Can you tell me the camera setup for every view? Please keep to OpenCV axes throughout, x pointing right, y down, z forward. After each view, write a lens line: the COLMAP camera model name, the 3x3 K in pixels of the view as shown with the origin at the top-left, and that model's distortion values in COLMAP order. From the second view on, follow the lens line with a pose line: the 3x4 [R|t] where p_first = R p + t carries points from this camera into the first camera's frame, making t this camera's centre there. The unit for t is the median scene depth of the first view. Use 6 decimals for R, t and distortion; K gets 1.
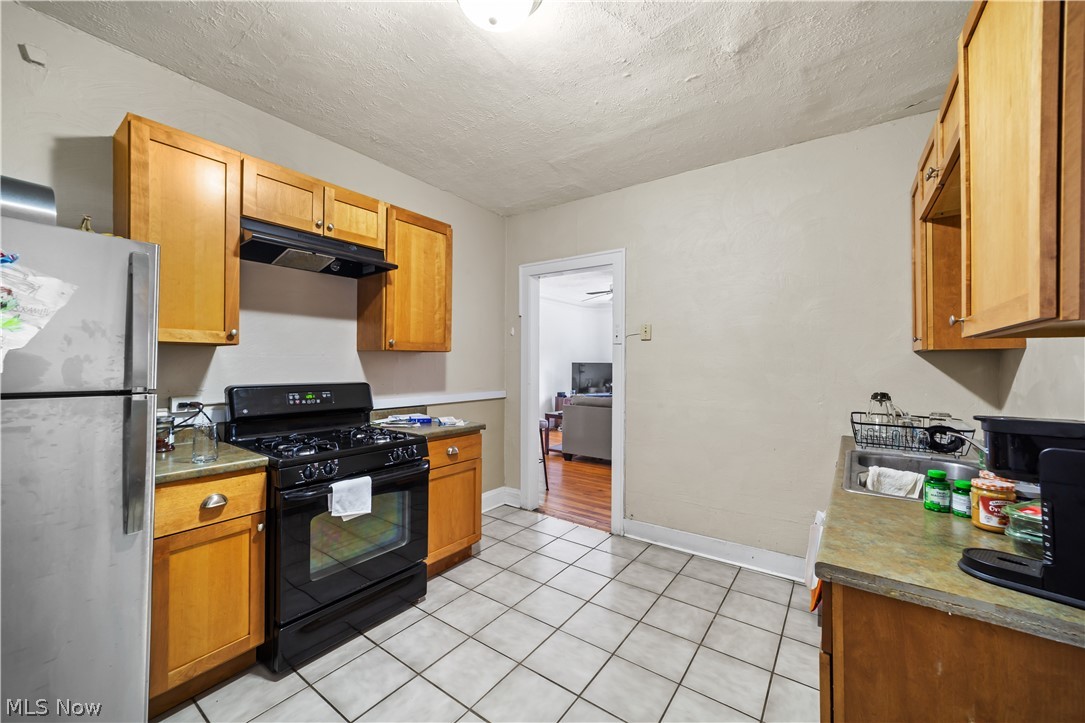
lens RADIAL K [[425.1, 0, 564.7], [0, 425.1, 360.5], [0, 0, 1]] dist [0.000546, 0.001473]
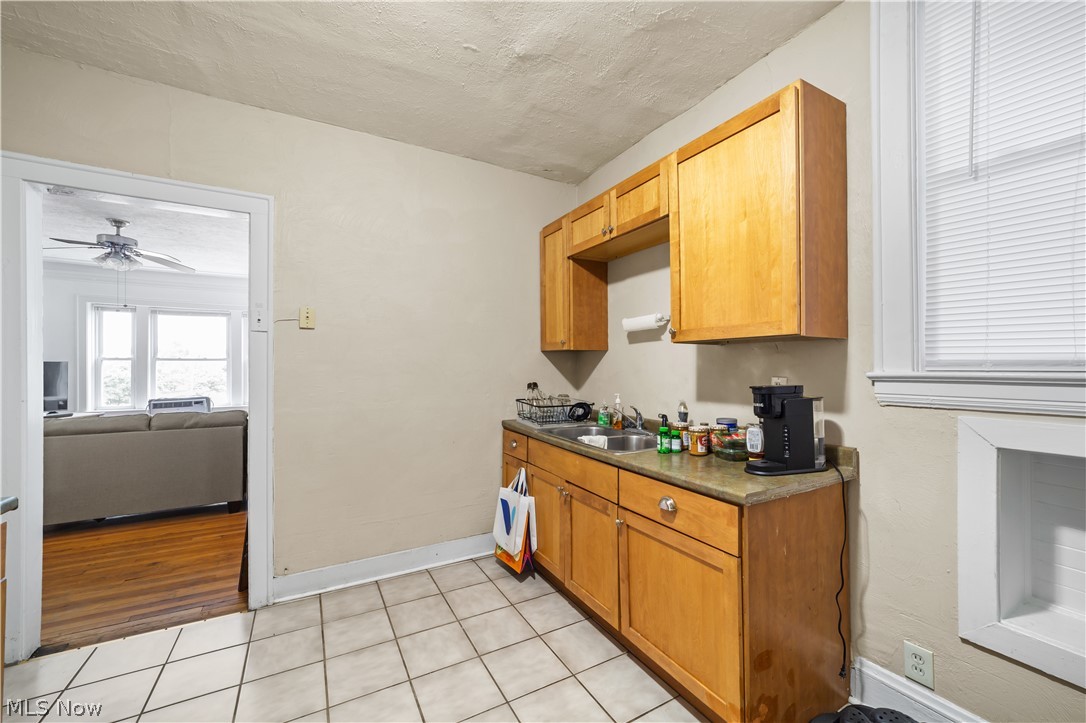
lens RADIAL K [[425.5, 0, 540.4], [0, 425.5, 361.6], [0, 0, 1]] dist [0.000546, 0.001473]
pose [[0.456677, 0.002628, 0.889629, -0.363641], [-0.003648, 0.999993, -0.001081, 0.012657], [-0.889625, -0.002751, 0.456683, 0.357289]]
